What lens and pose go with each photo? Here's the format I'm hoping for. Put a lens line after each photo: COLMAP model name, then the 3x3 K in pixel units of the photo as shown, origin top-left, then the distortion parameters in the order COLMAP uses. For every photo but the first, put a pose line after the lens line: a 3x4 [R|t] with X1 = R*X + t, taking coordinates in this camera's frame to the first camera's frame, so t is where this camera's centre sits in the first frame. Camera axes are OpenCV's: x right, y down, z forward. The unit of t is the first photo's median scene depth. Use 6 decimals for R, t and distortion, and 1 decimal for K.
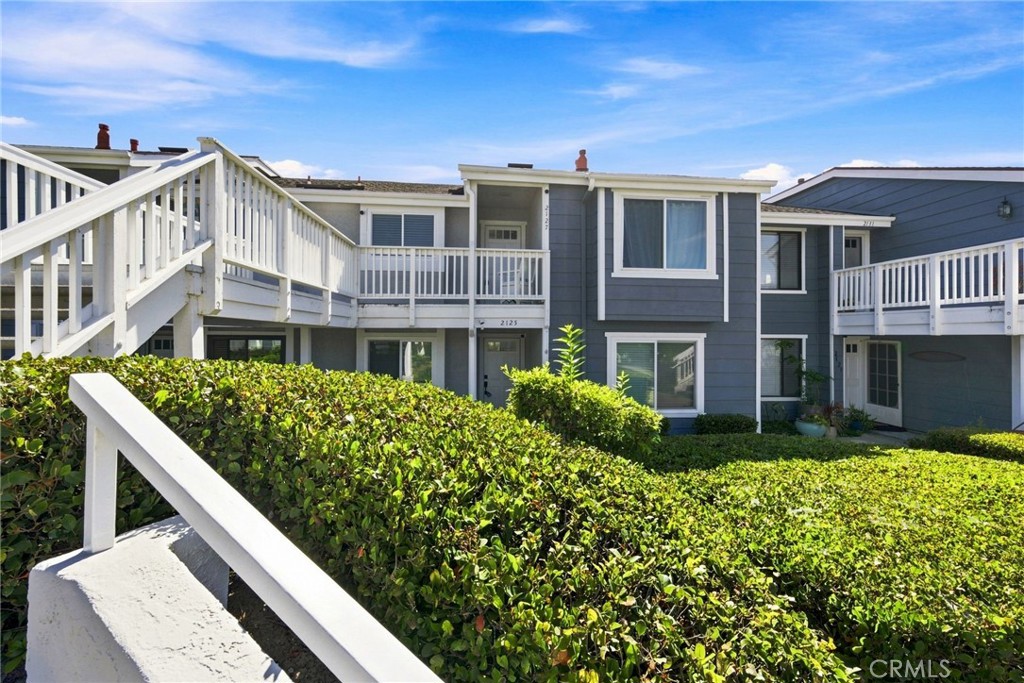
lens RADIAL K [[433.8, 0, 520.2], [0, 433.8, 333.3], [0, 0, 1]] dist [-0.001541, -0.000079]
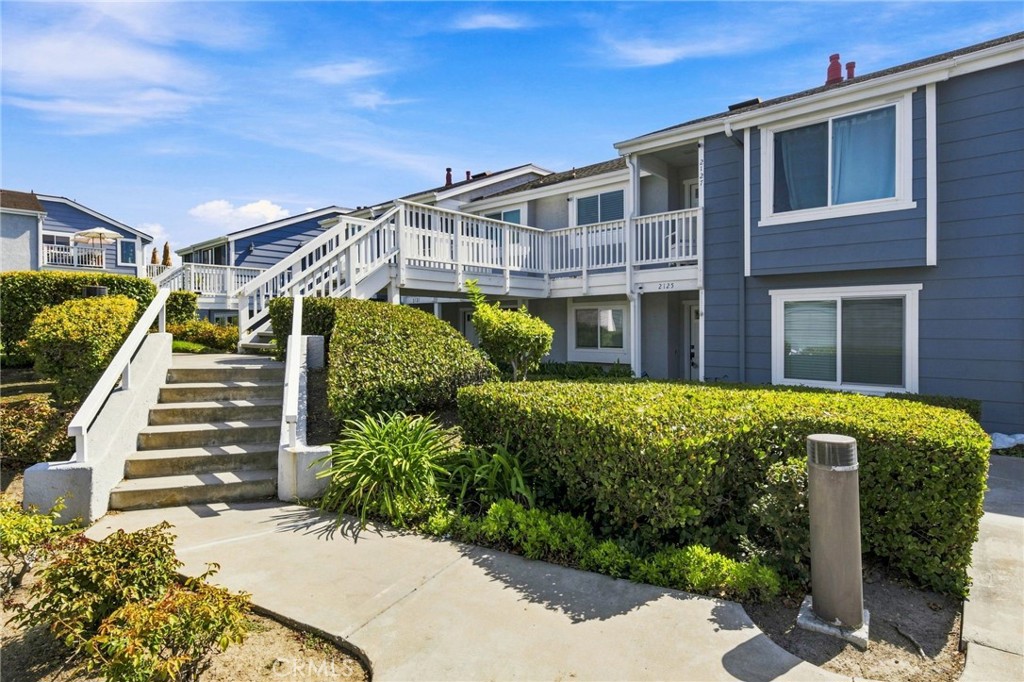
lens RADIAL K [[913.1, 0, 516.7], [0, 913.1, 343.1], [0, 0, 1]] dist [0.005802, 0.000701]
pose [[0.557818, -0.018272, -0.829762, 1.487297], [-0.002303, 0.999720, -0.023562, 0.153180], [0.829960, 0.015054, 0.557620, -0.440408]]
